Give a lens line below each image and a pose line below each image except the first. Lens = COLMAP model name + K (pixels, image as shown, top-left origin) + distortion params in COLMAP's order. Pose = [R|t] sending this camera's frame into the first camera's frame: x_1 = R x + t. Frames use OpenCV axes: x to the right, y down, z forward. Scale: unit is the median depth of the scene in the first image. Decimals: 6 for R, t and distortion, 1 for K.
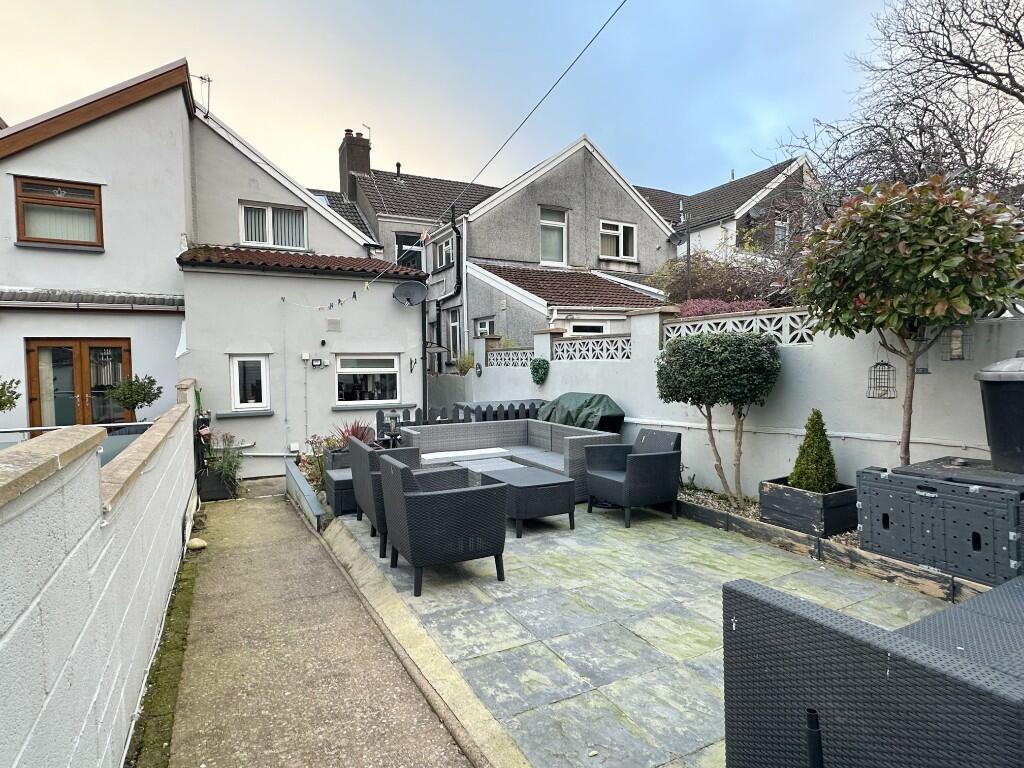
lens RADIAL K [[547.3, 0, 506.8], [0, 547.3, 387.7], [0, 0, 1]] dist [0.050590, -0.000221]
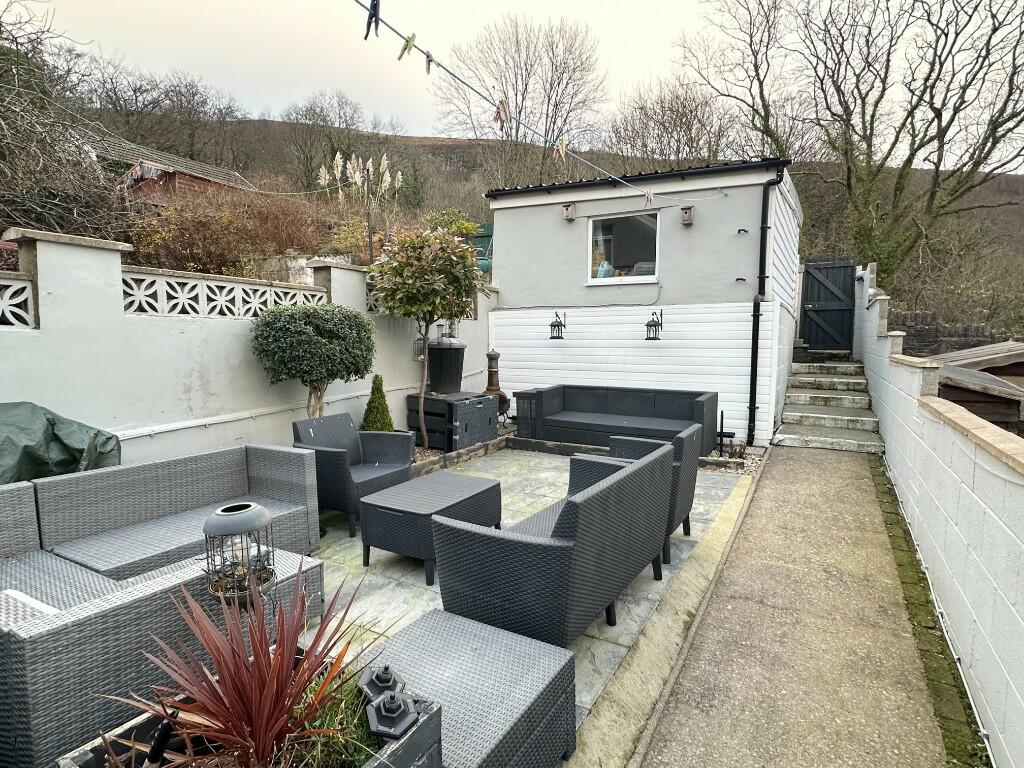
lens RADIAL K [[547.3, 0, 510.0], [0, 547.3, 387.4], [0, 0, 1]] dist [0.050590, -0.000221]
pose [[-0.542358, -0.061081, 0.837924, -0.753183], [0.035822, 0.994765, 0.095700, -0.047559], [-0.839383, 0.081920, -0.537331, 1.574292]]
